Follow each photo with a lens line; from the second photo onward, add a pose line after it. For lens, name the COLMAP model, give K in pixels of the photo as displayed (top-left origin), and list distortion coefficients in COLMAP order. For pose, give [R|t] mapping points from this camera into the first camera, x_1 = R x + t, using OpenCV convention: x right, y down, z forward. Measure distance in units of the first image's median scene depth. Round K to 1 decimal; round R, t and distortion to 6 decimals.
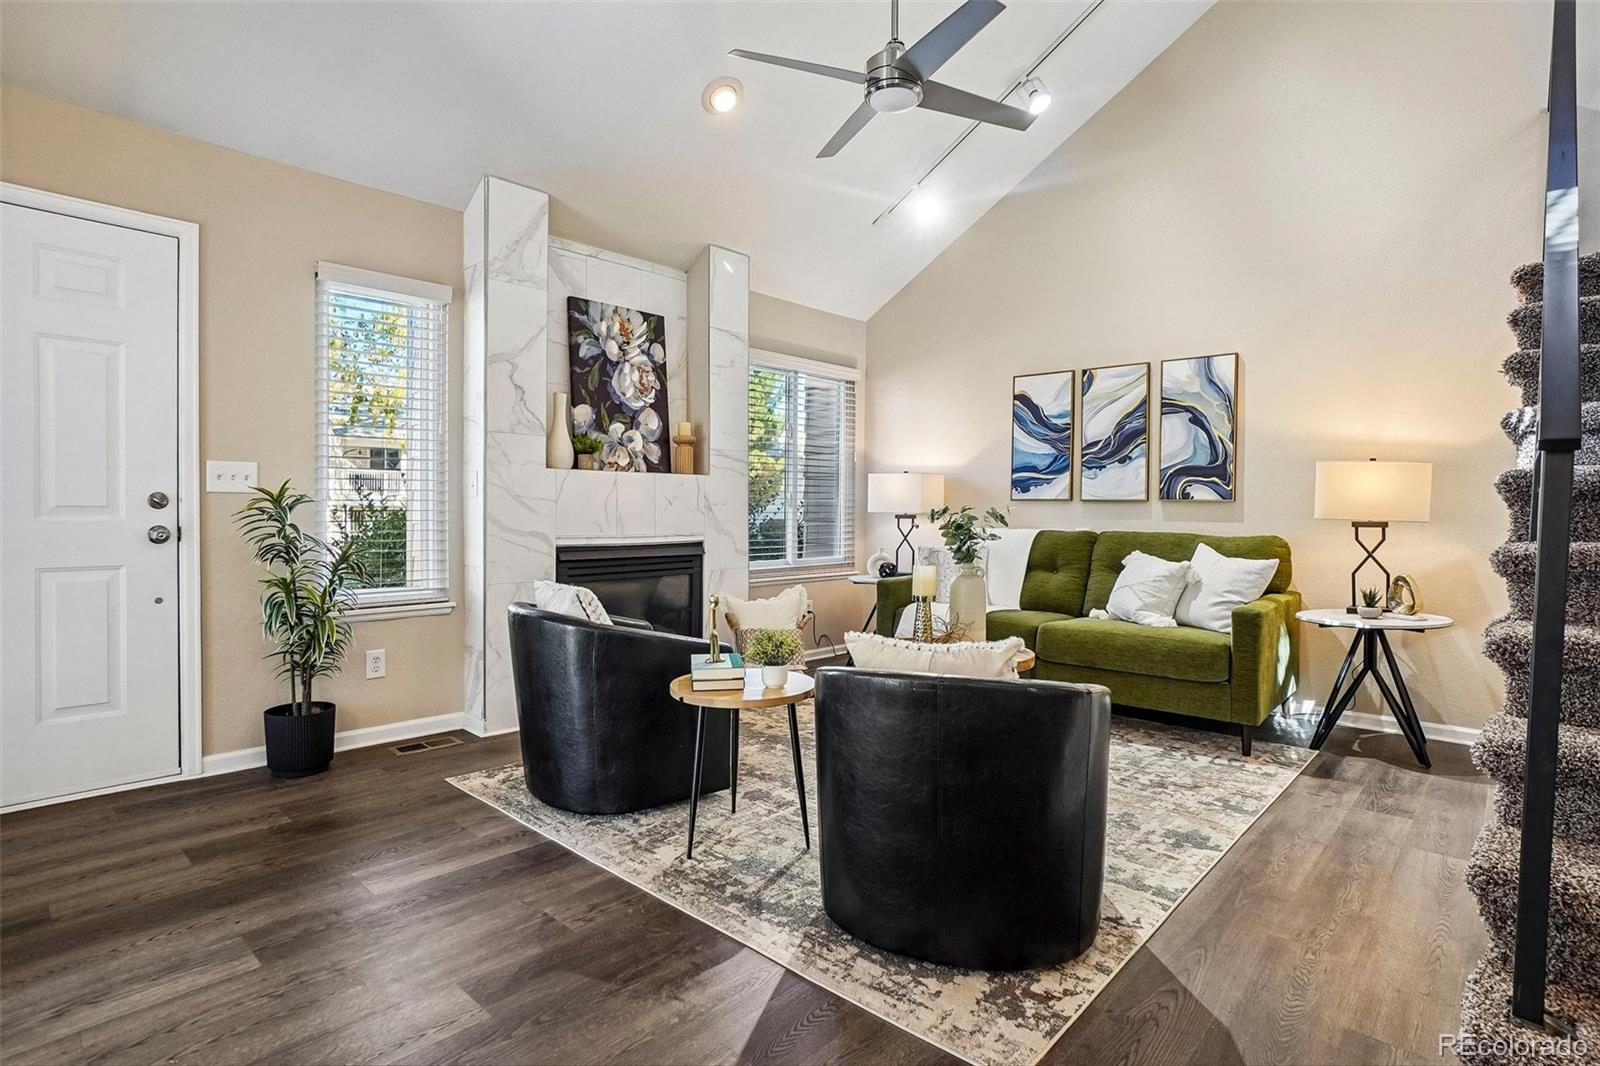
lens RADIAL K [[816.5, 0, 797.6], [0, 816.5, 526.5], [0, 0, 1]] dist [-0.031334, 0.003642]
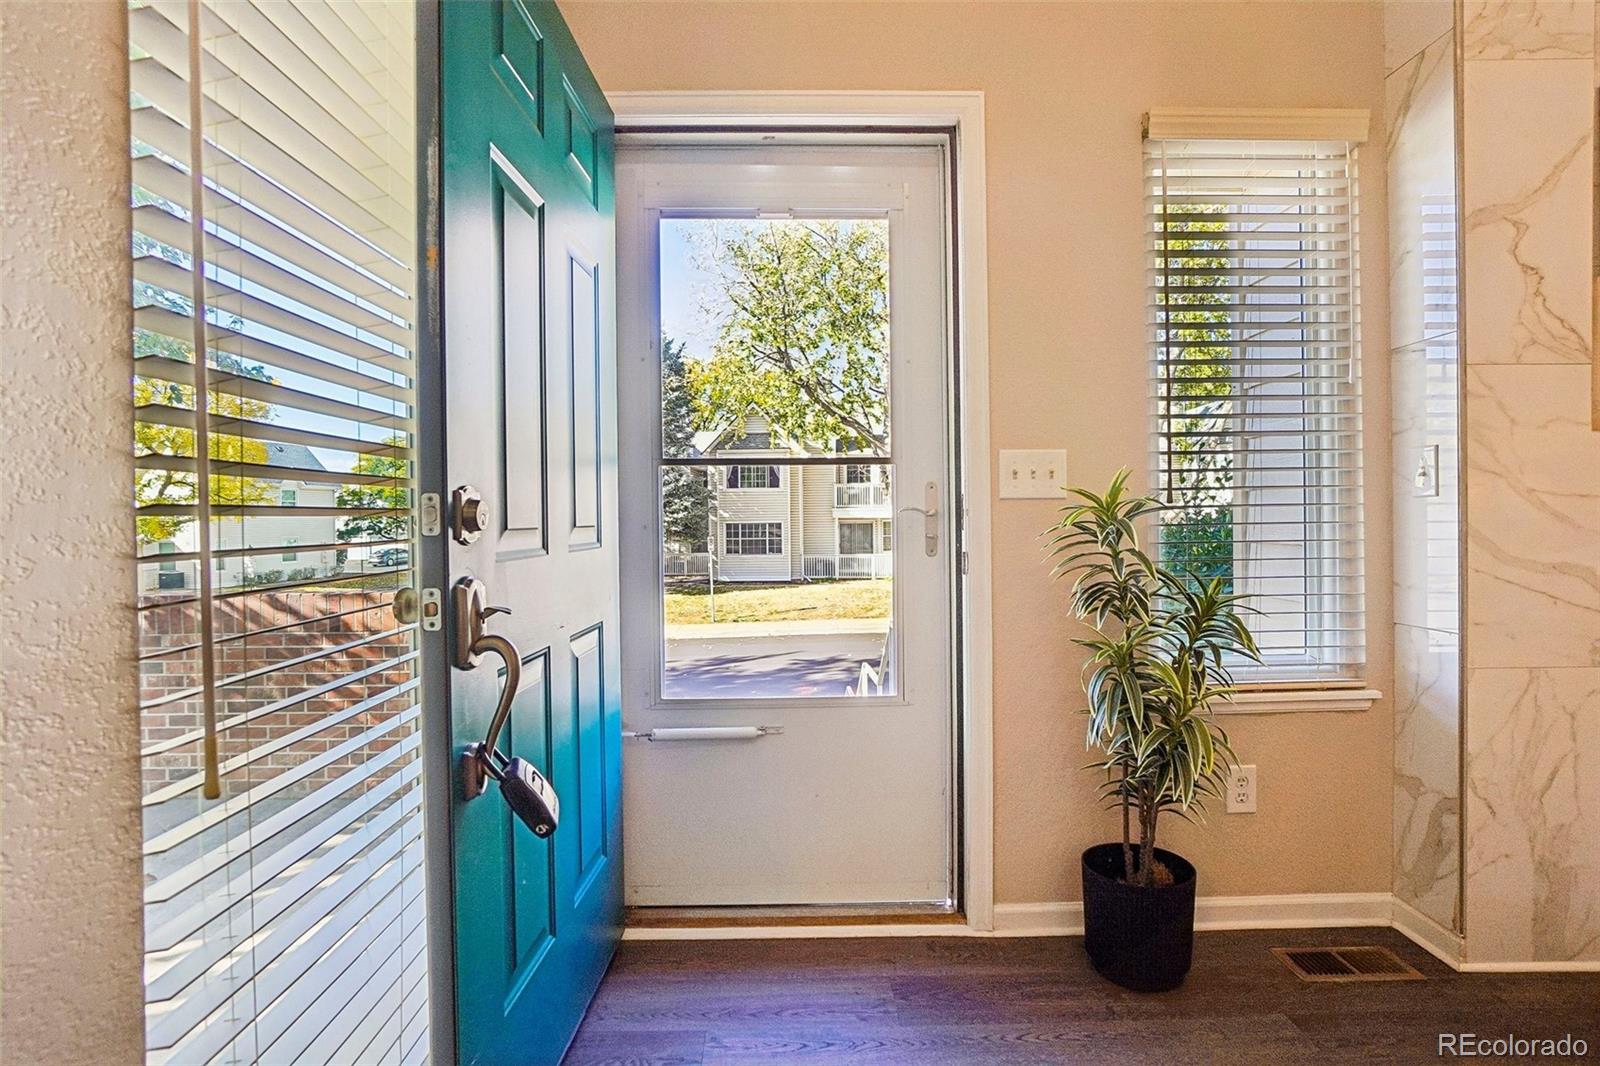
lens RADIAL K [[816.5, 0, 799.4], [0, 816.5, 525.8], [0, 0, 1]] dist [-0.031334, 0.003642]
pose [[0.691778, -0.009334, -0.722050, -0.332616], [-0.001050, 0.999902, -0.013933, -0.009174], [0.722109, 0.010397, 0.691701, 0.384656]]
